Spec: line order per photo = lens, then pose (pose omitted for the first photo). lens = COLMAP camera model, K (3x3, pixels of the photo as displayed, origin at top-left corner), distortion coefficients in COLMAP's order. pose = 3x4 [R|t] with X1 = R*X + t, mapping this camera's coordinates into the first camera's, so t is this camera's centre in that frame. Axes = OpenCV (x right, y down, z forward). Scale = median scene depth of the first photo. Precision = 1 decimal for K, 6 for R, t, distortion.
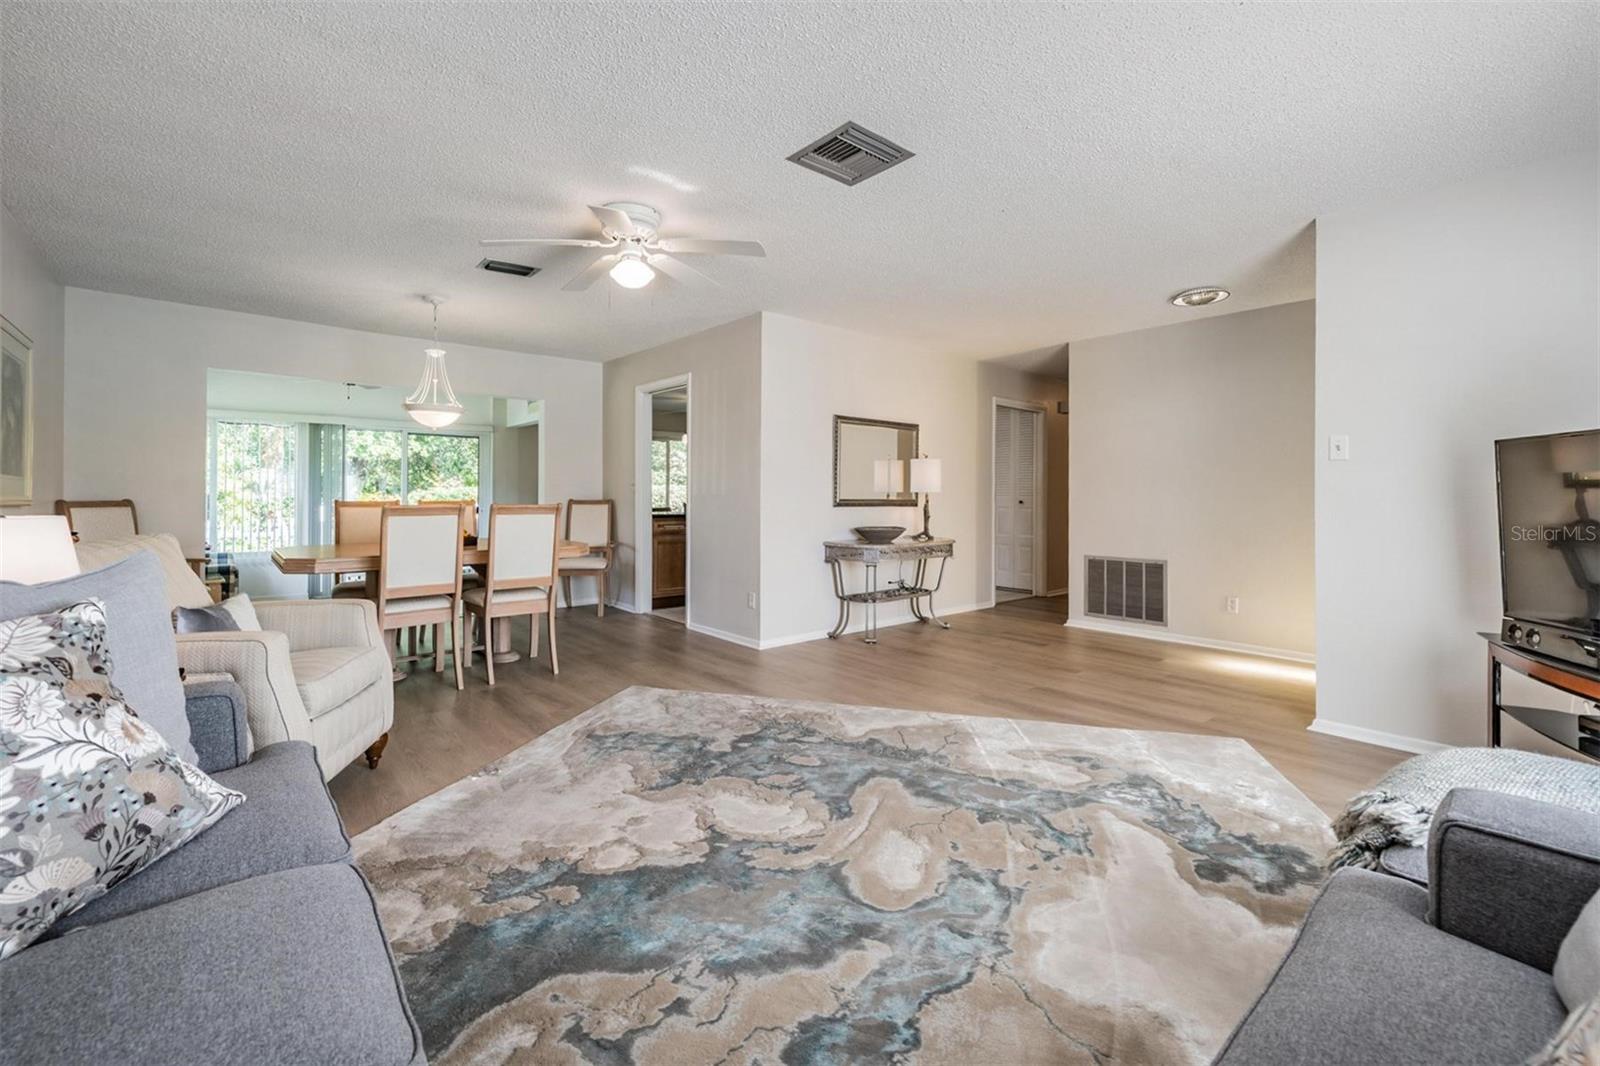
lens RADIAL K [[663.2, 0, 807.3], [0, 663.2, 493.6], [0, 0, 1]] dist [0.000428, 0.000016]
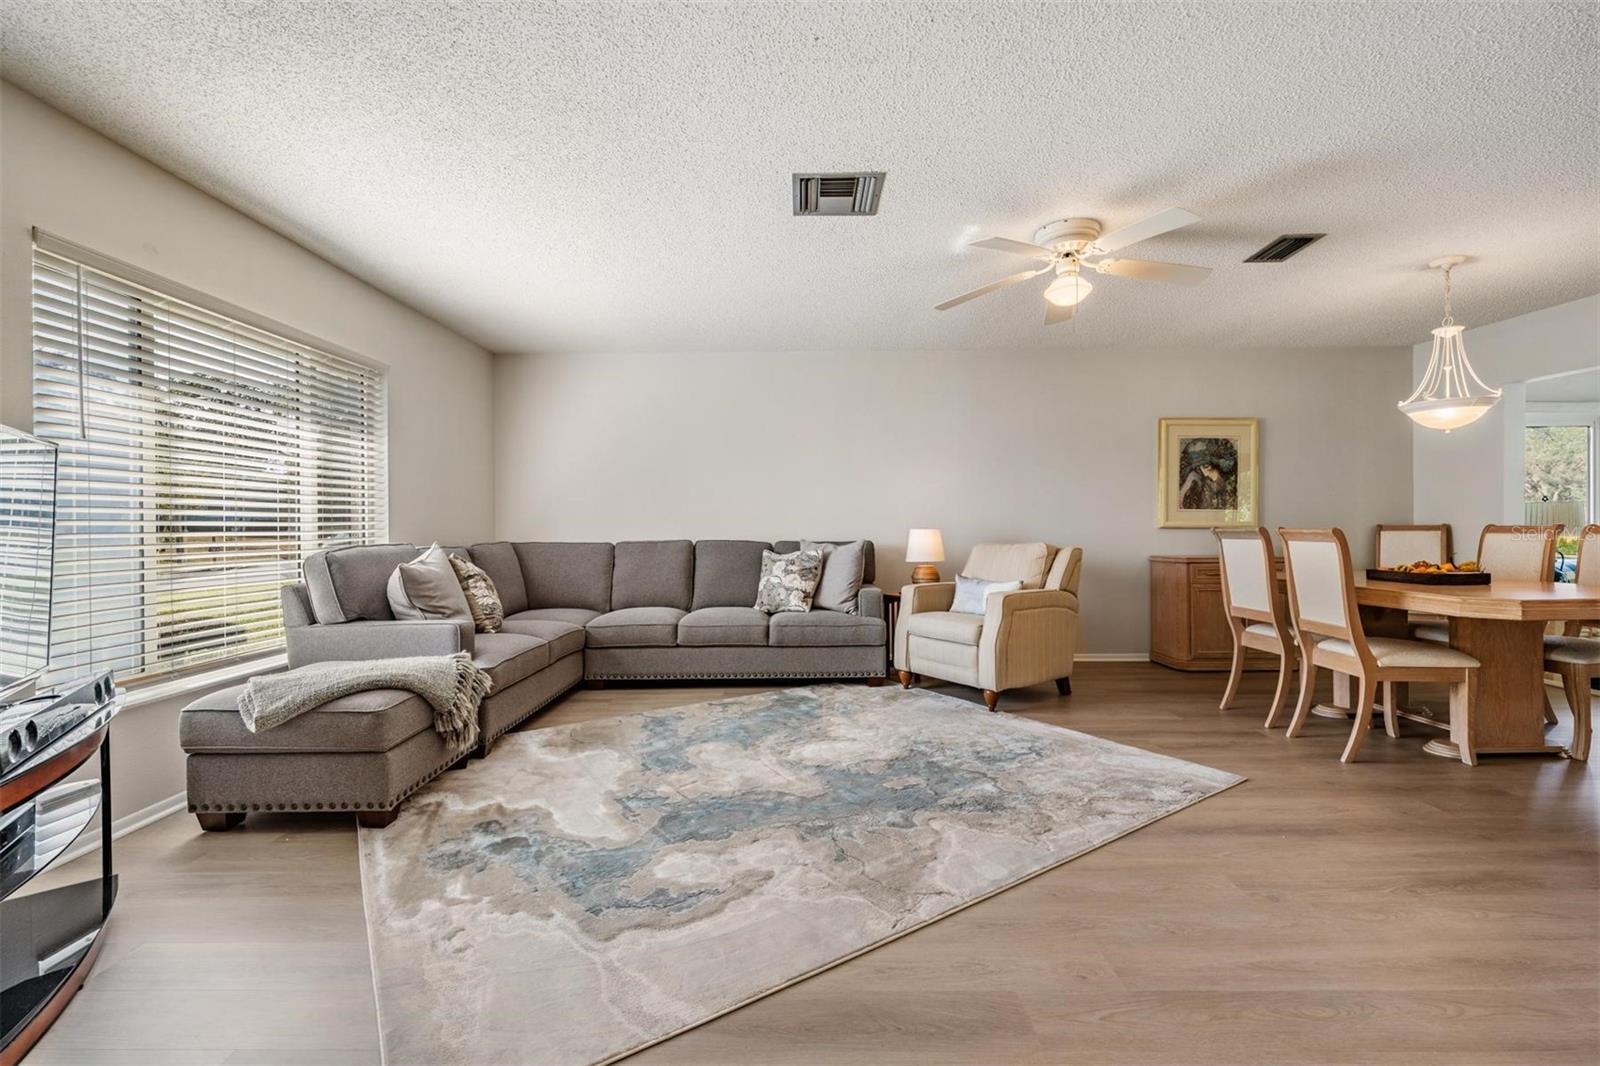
lens RADIAL K [[683.7, 0, 800.0], [0, 683.7, 533.0], [0, 0, 1]] dist [0.003372, 0.000420]
pose [[-0.664682, 0.006891, -0.747095, 0.374075], [0.005728, 0.999975, 0.004127, 0.009078], [0.747105, -0.001536, -0.664705, 0.690065]]
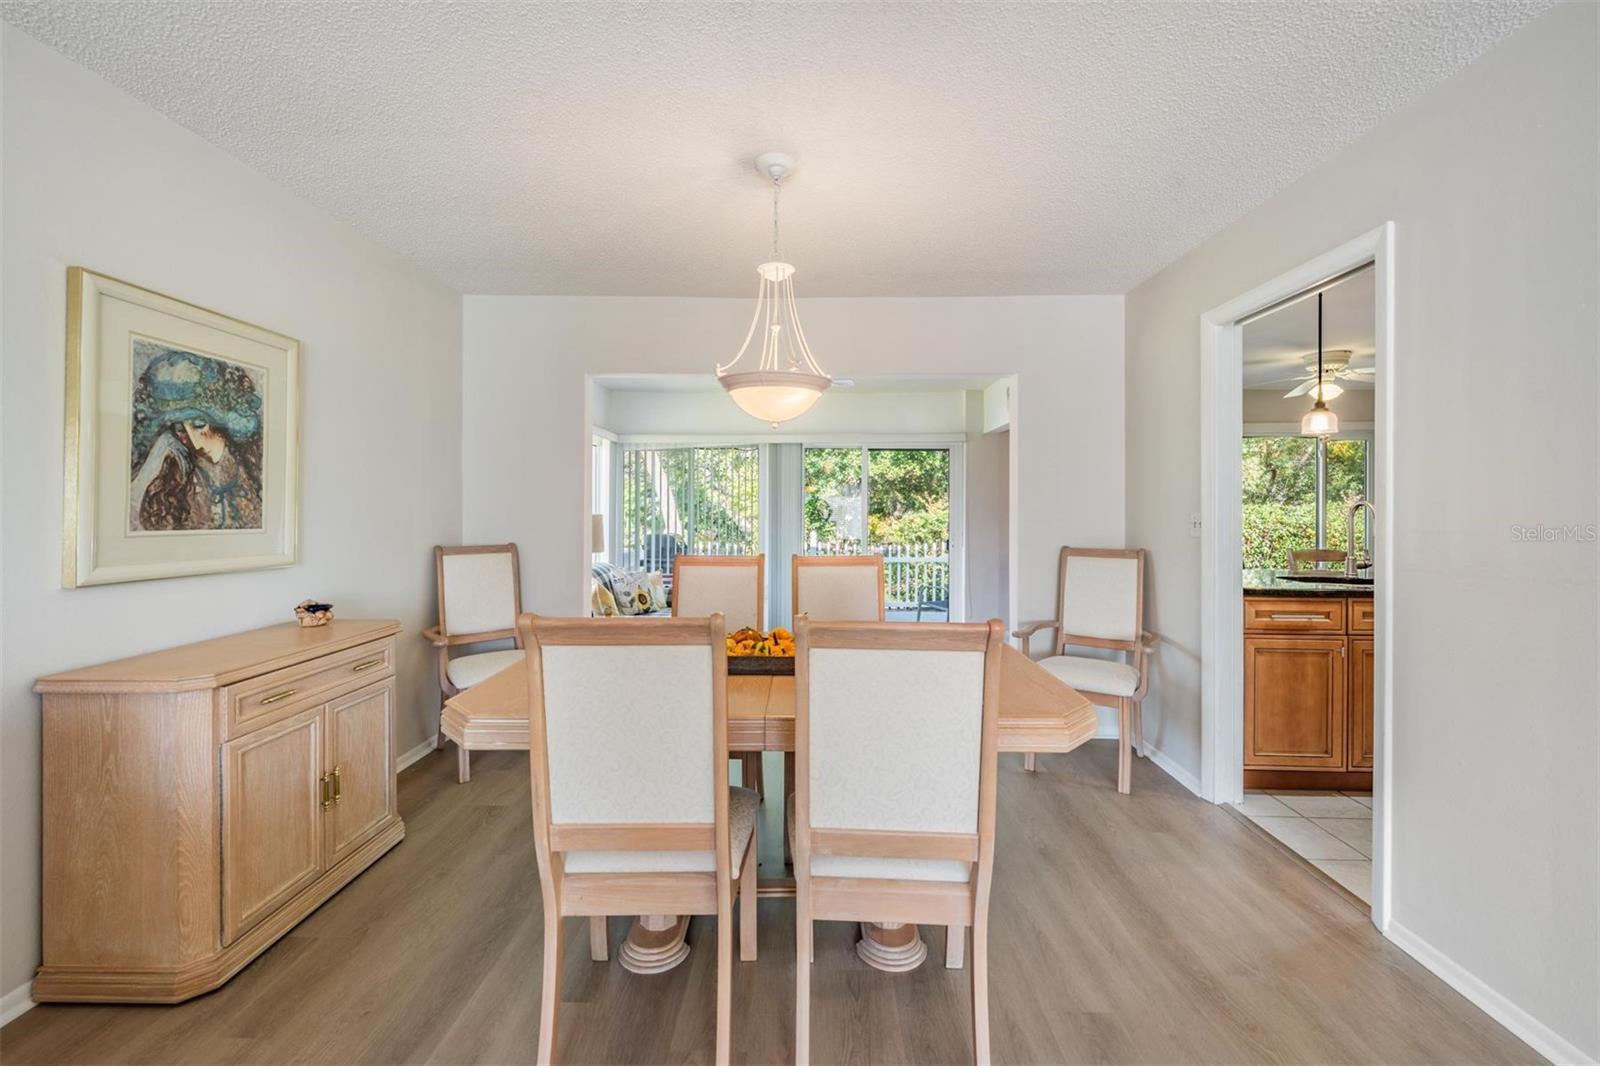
lens RADIAL K [[664.4, 0, 801.0], [0, 664.4, 506.6], [0, 0, 1]] dist [-0.000919, 0.000433]
pose [[0.735317, -0.002441, -0.677719, -0.148164], [0.001409, 0.999997, -0.002074, -0.024819], [0.677722, 0.000570, 0.735318, 0.460011]]
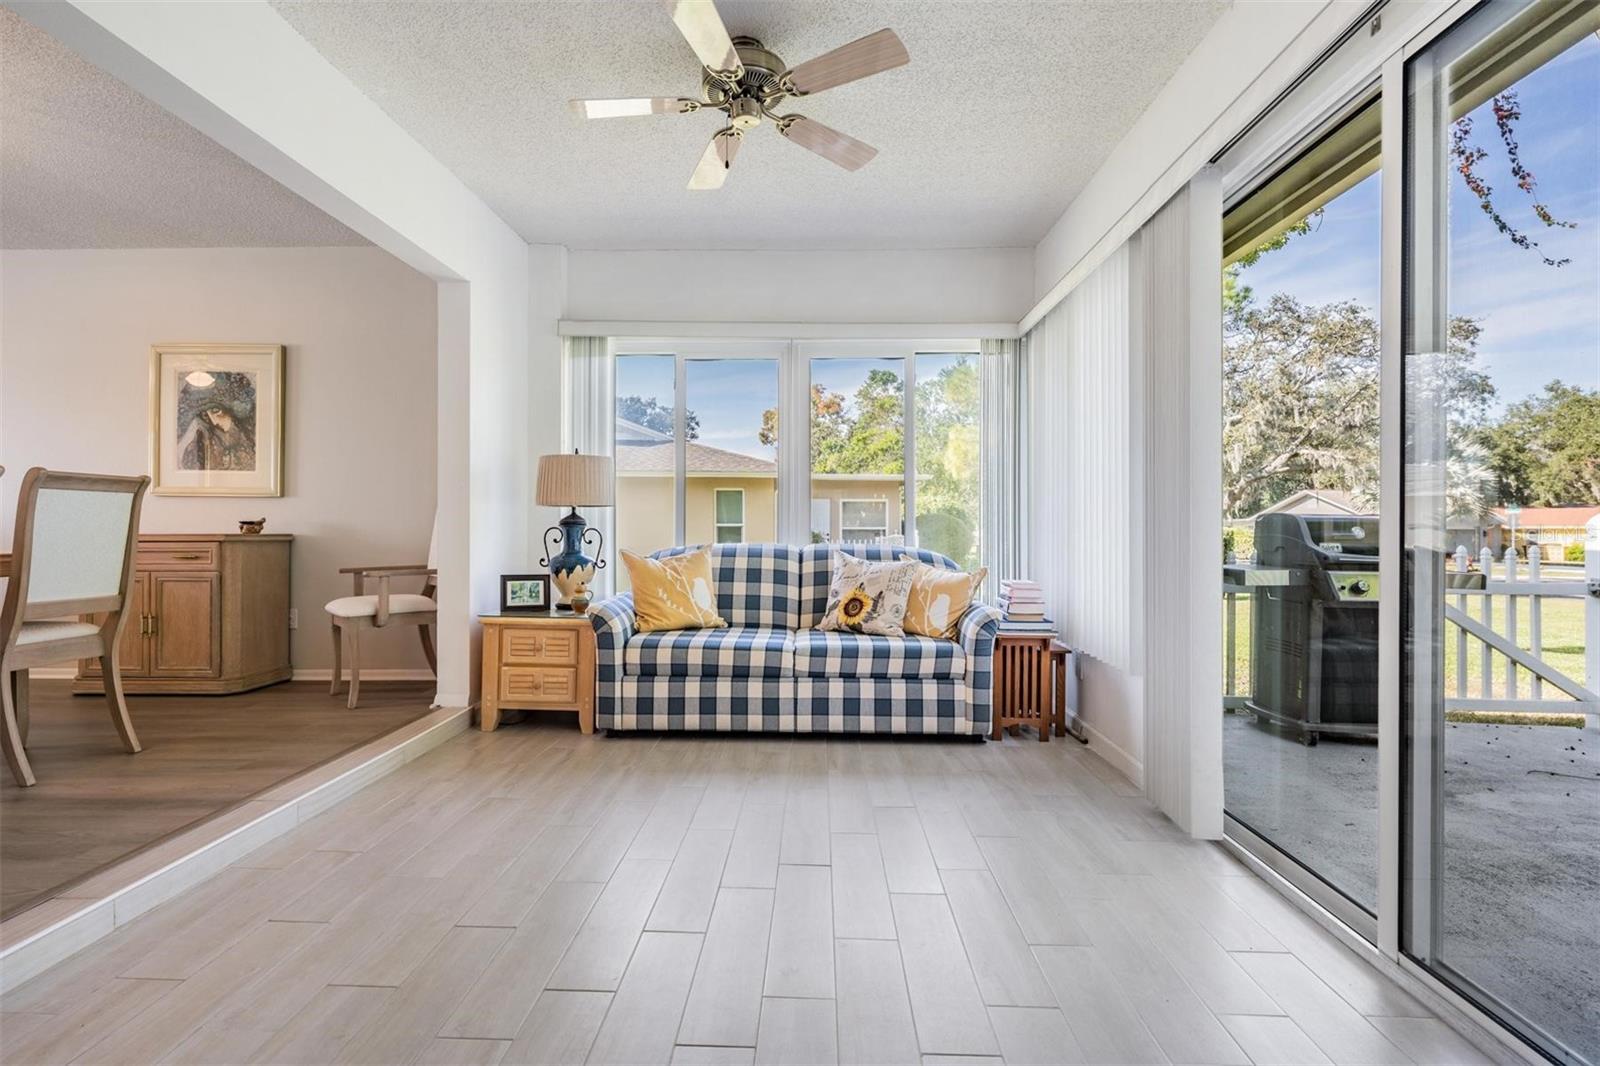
lens RADIAL K [[749.4, 0, 800.0], [0, 749.4, 533.0], [0, 0, 1]] dist [0.000121, 0.000206]
pose [[-0.683833, 0.002232, -0.729635, -0.470738], [-0.000918, 0.999992, 0.003919, 0.039468], [0.729638, 0.003350, -0.683825, 1.350444]]
